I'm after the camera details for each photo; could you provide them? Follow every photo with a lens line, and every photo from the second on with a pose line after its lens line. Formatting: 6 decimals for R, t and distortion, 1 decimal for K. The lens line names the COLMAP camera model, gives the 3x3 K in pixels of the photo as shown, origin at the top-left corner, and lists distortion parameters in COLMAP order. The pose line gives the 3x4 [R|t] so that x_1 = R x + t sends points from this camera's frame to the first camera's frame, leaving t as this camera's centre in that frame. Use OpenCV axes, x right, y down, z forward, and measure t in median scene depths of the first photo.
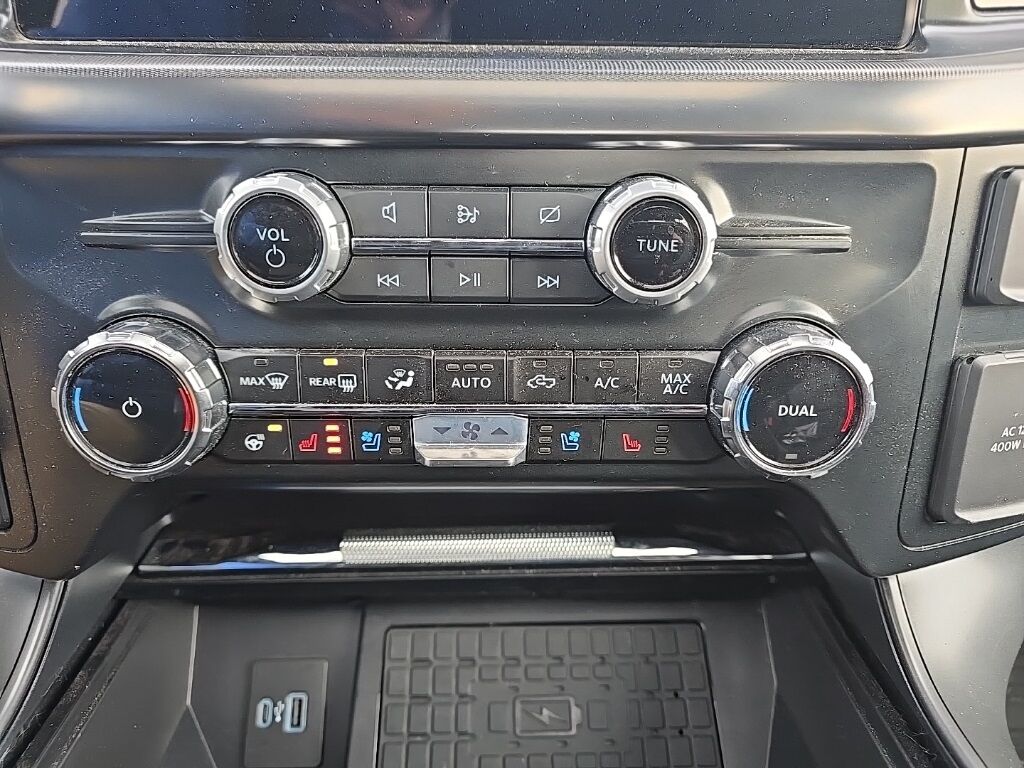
lens RADIAL K [[694.5, 0, 503.5], [0, 694.5, 385.7], [0, 0, 1]] dist [0.026433, -0.022177]
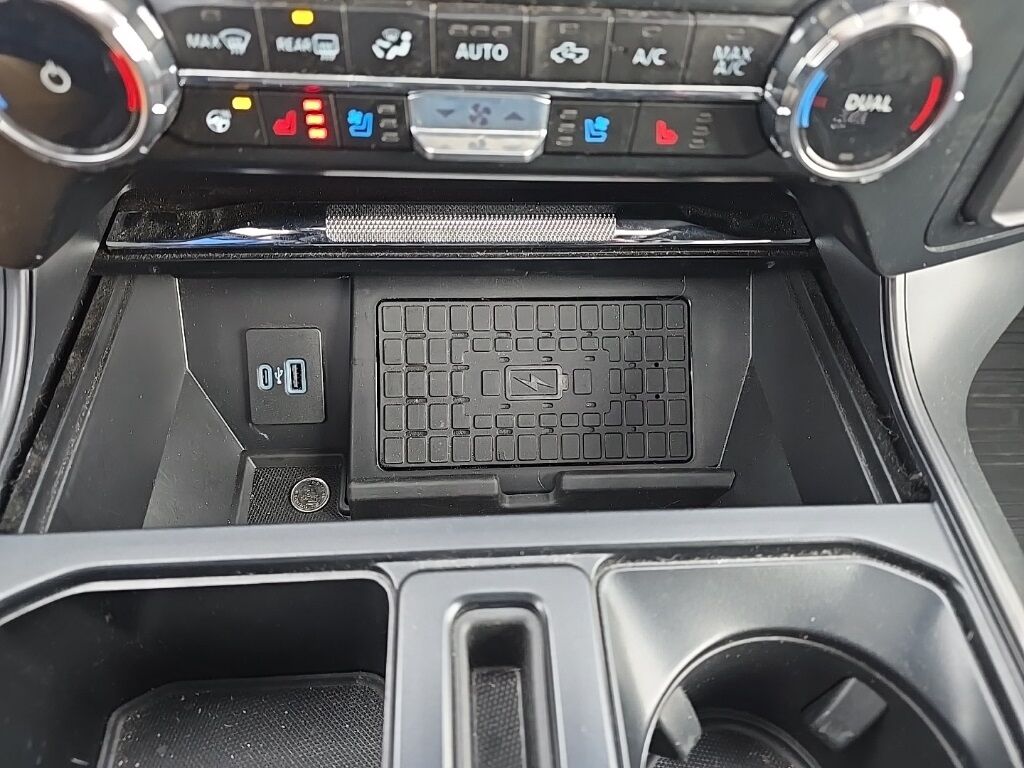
lens RADIAL K [[694.5, 0, 508.5], [0, 694.5, 378.6], [0, 0, 1]] dist [0.026433, -0.022177]
pose [[0.998192, 0.004495, 0.059944, -0.061537], [-0.032880, 0.875632, 0.481858, -0.061503], [-0.050323, -0.482958, 0.874196, 0.108764]]
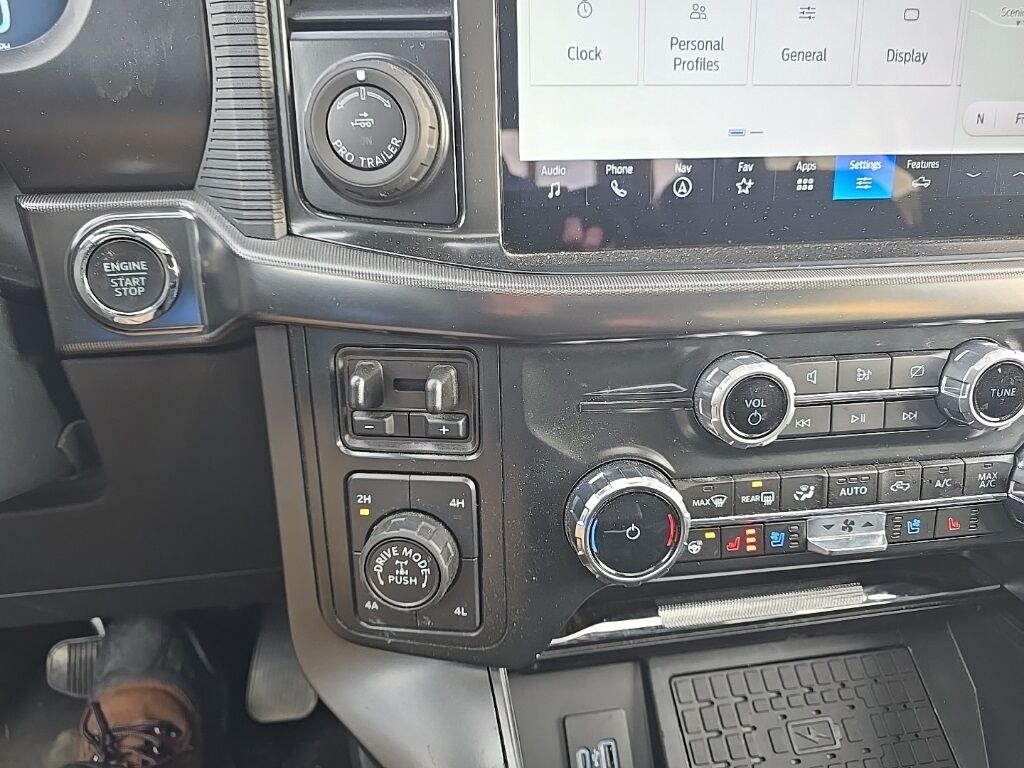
lens RADIAL K [[694.5, 0, 521.2], [0, 694.5, 391.1], [0, 0, 1]] dist [0.026433, -0.022177]
pose [[0.990895, -0.060705, 0.120174, -0.821298], [0.064504, 0.997525, -0.027971, -0.197859], [-0.118178, 0.035468, 0.992359, -0.283410]]
